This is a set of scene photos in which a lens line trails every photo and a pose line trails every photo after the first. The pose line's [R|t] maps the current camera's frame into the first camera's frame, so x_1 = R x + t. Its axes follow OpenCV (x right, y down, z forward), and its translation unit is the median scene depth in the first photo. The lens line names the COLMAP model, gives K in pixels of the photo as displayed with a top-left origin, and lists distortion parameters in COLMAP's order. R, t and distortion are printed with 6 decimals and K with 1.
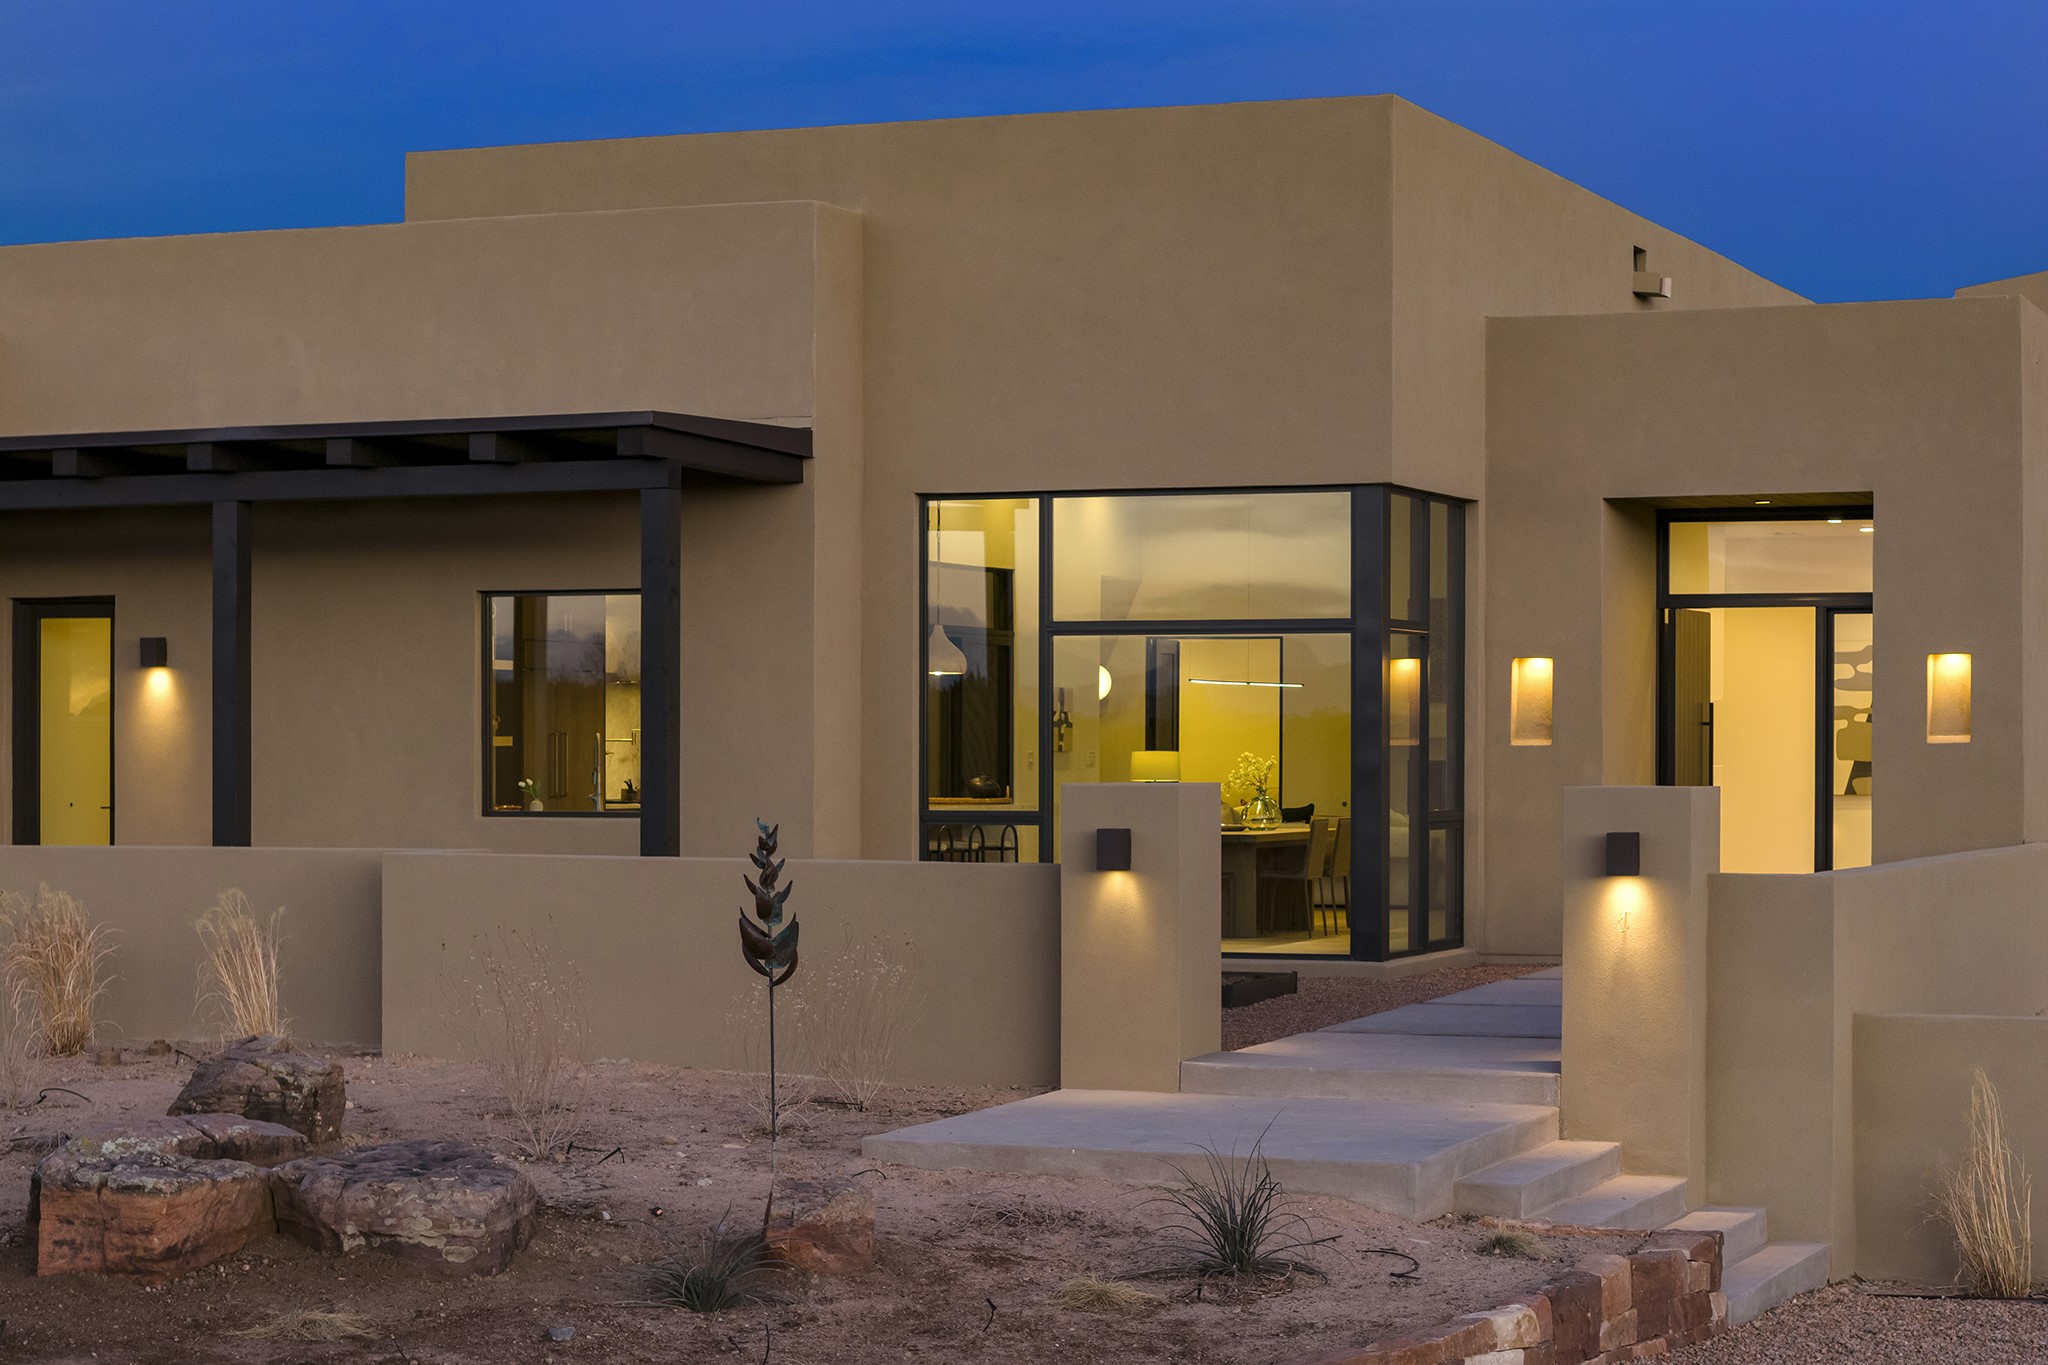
lens RADIAL K [[4272.2, 0, 1024.0], [0, 4272.2, 682.5], [0, 0, 1]] dist [-0.157657, 0.202661]
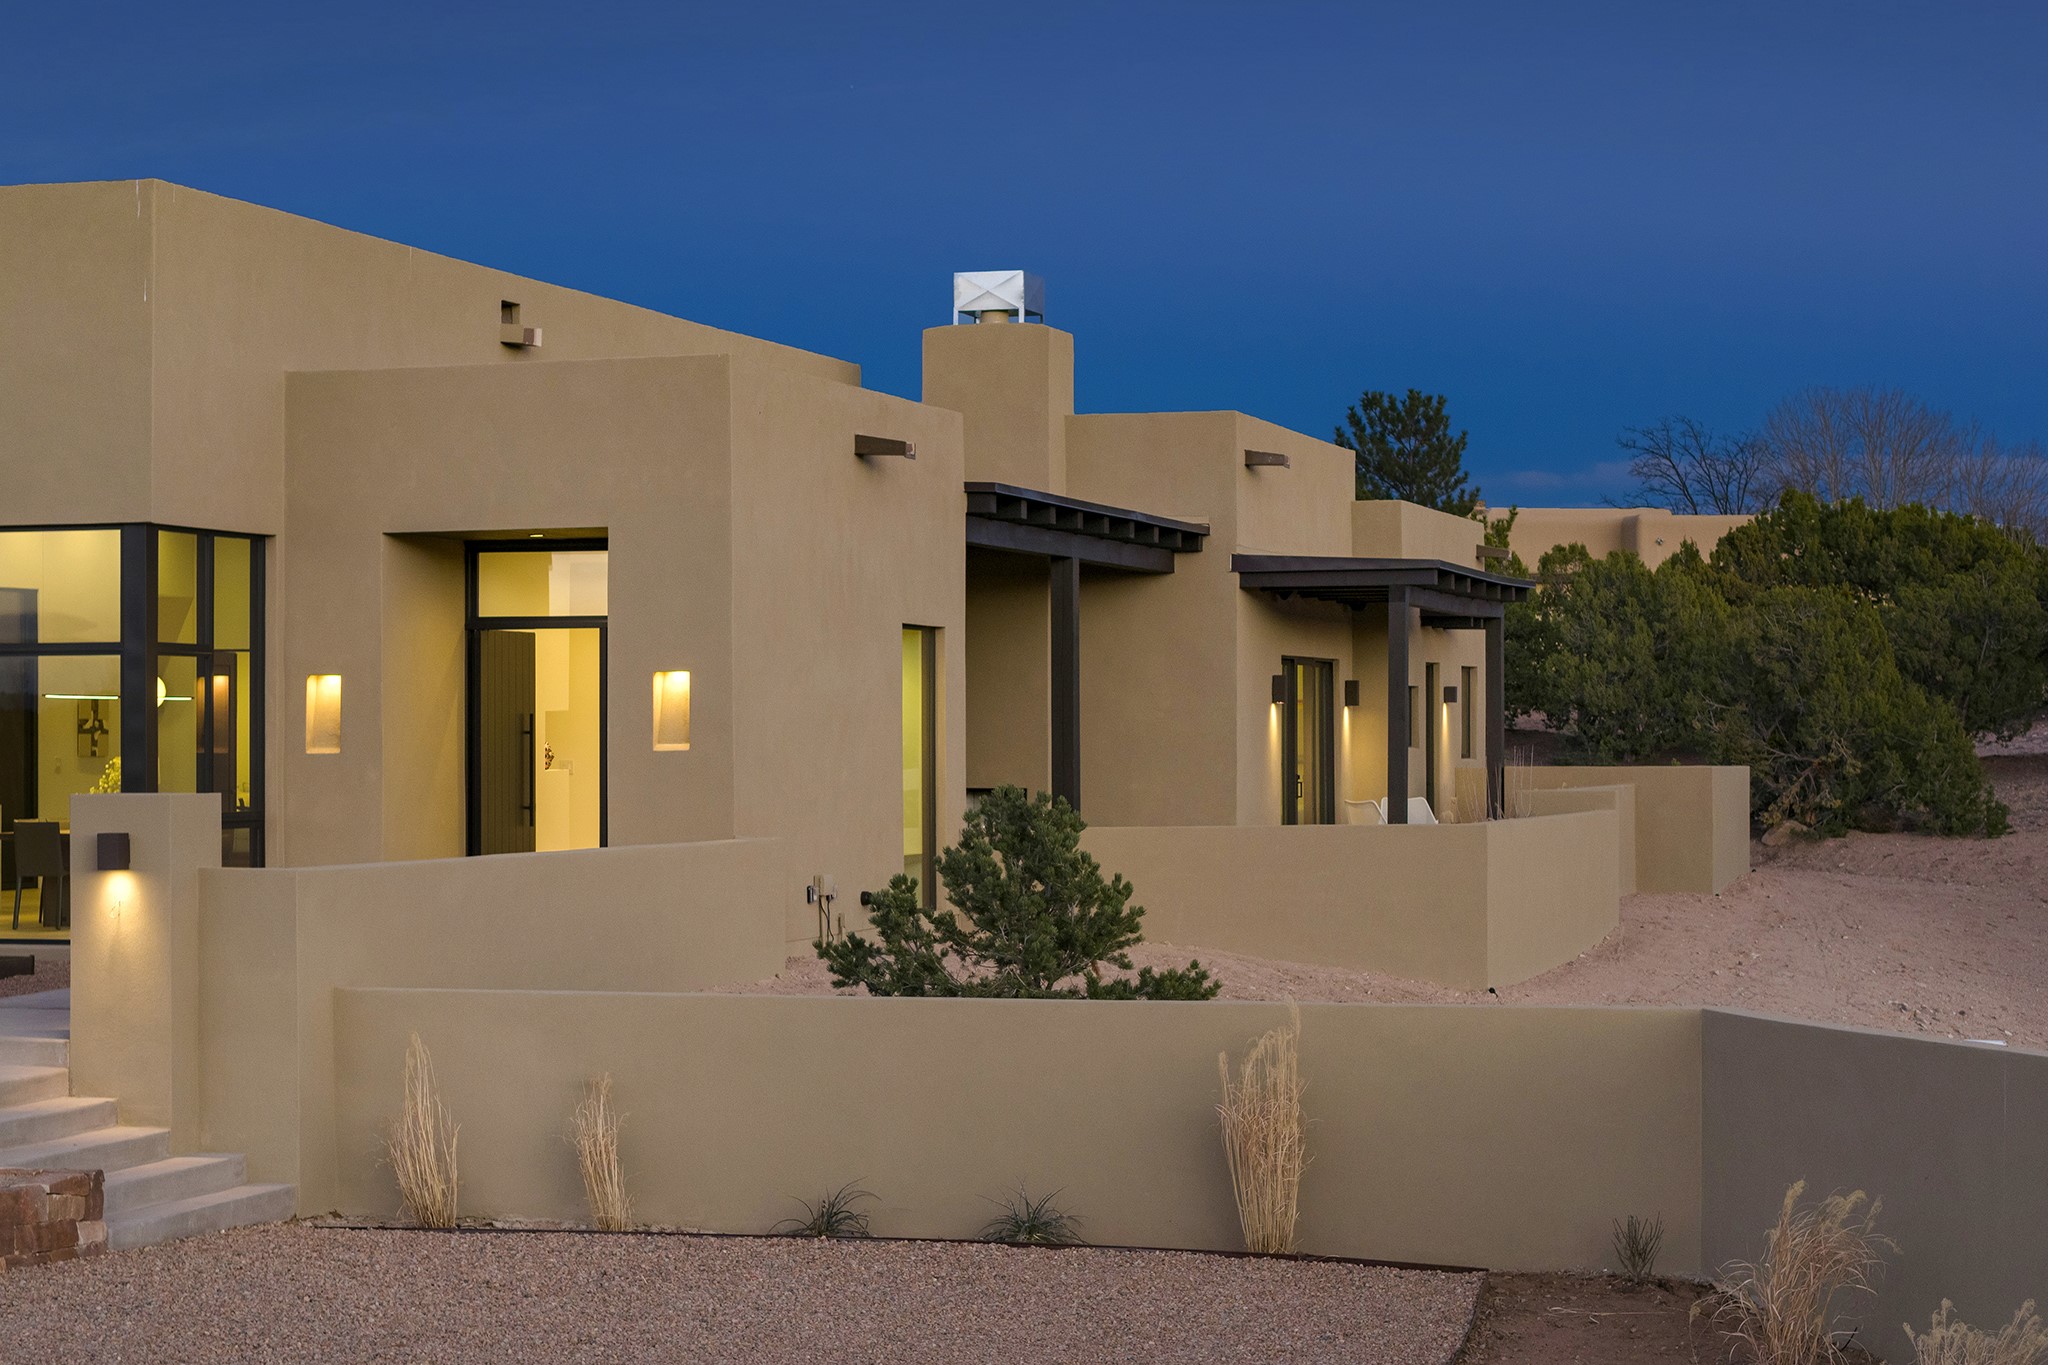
lens RADIAL K [[4205.6, 0, 1024.0], [0, 4205.6, 682.5], [0, 0, 1]] dist [-0.213998, 0.477837]
pose [[0.994808, -0.002731, 0.101736, 0.197313], [0.002600, 0.999996, 0.001418, -0.005133], [-0.101740, -0.001146, 0.994810, -0.118123]]
